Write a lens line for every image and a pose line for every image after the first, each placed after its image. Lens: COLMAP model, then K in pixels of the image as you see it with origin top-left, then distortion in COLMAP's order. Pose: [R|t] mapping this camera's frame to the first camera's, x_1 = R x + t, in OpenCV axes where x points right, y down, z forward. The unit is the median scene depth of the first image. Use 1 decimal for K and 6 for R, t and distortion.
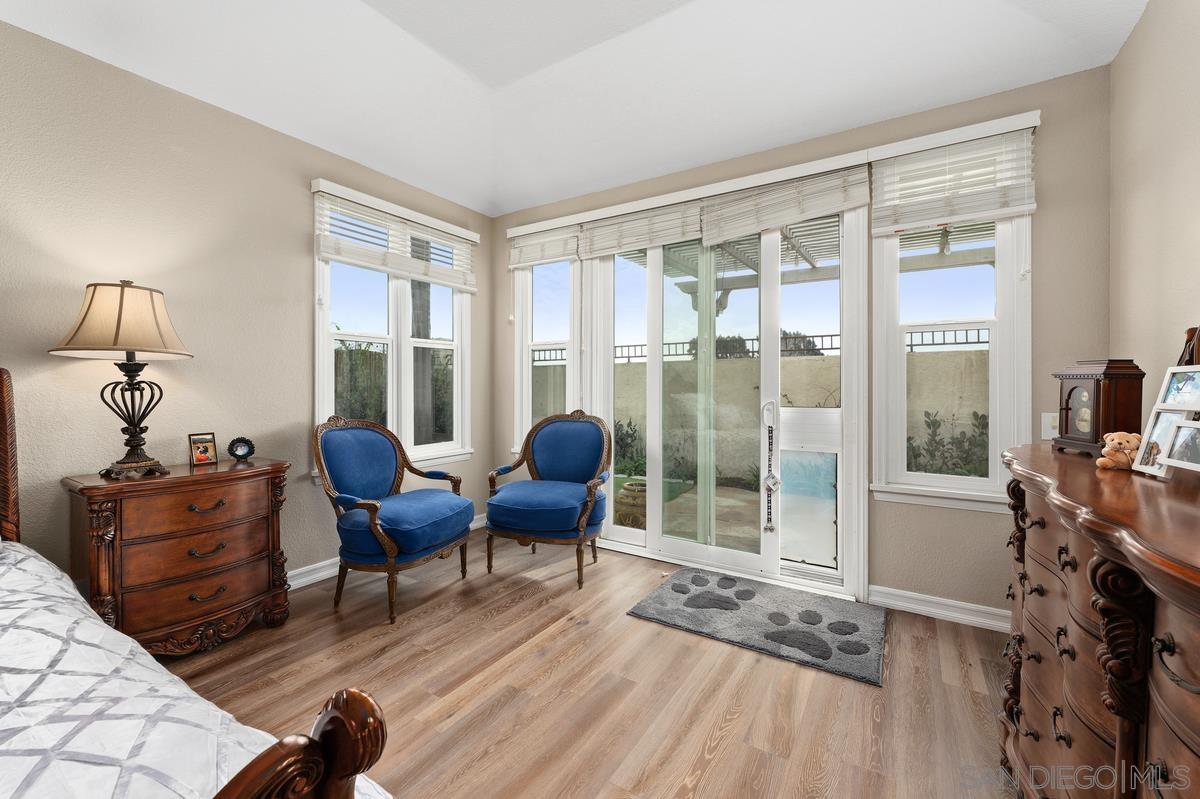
lens RADIAL K [[494.9, 0, 602.1], [0, 494.9, 391.6], [0, 0, 1]] dist [-0.000067, 0.000090]
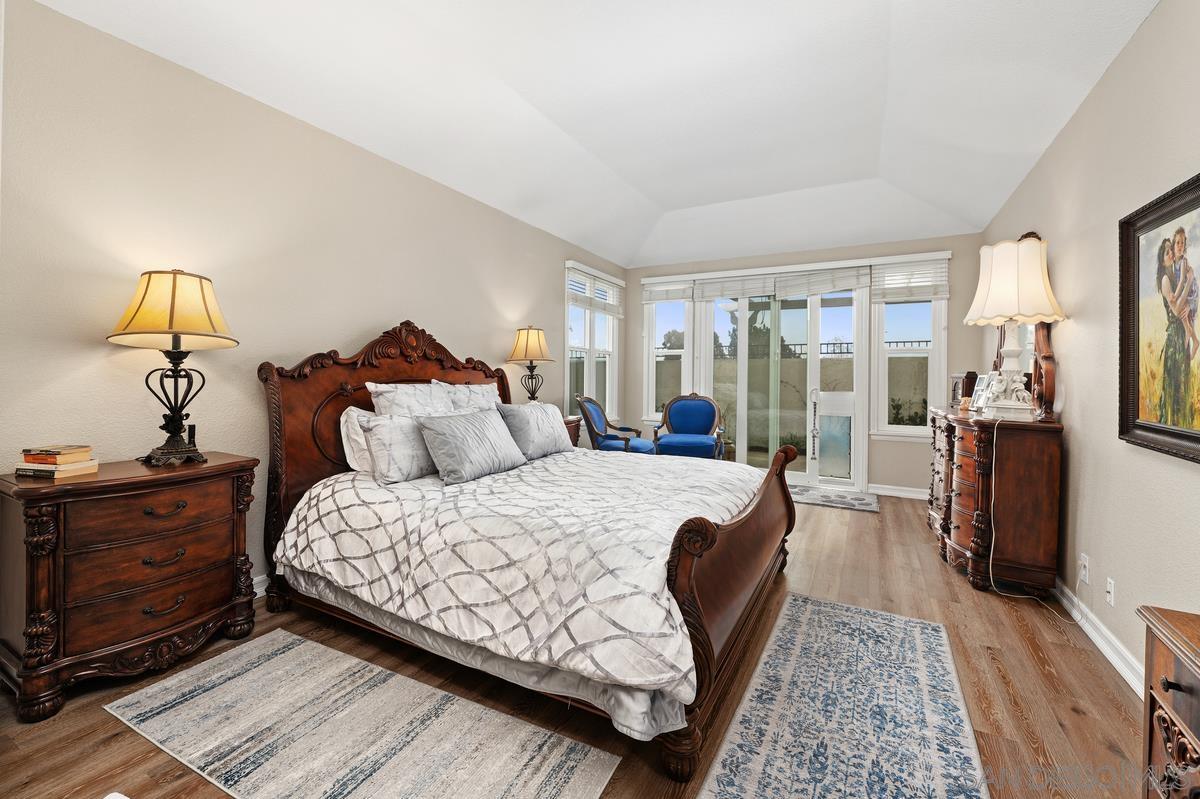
lens RADIAL K [[502.6, 0, 599.7], [0, 502.6, 380.7], [0, 0, 1]] dist [0.000045, 0.000001]
pose [[0.997830, 0.008231, 0.065319, -0.706054], [-0.008051, 0.999963, -0.003007, 0.006864], [-0.065342, 0.002474, 0.997860, -0.983239]]
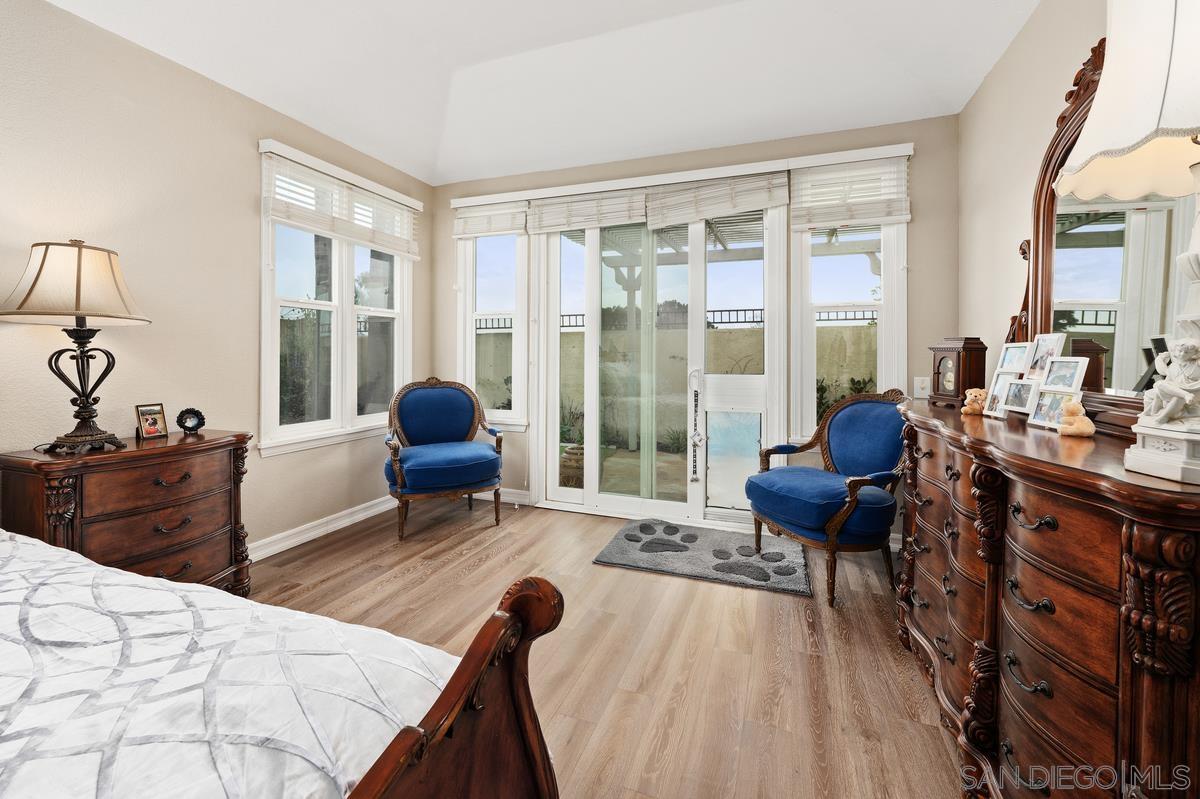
lens RADIAL K [[503.6, 0, 602.6], [0, 503.6, 359.1], [0, 0, 1]] dist [-0.000827, -0.000243]
pose [[0.978806, 0.001701, 0.204782, -0.163676], [-0.000844, 0.999991, -0.004273, 0.001852], [-0.204788, 0.004010, 0.978798, -0.109487]]
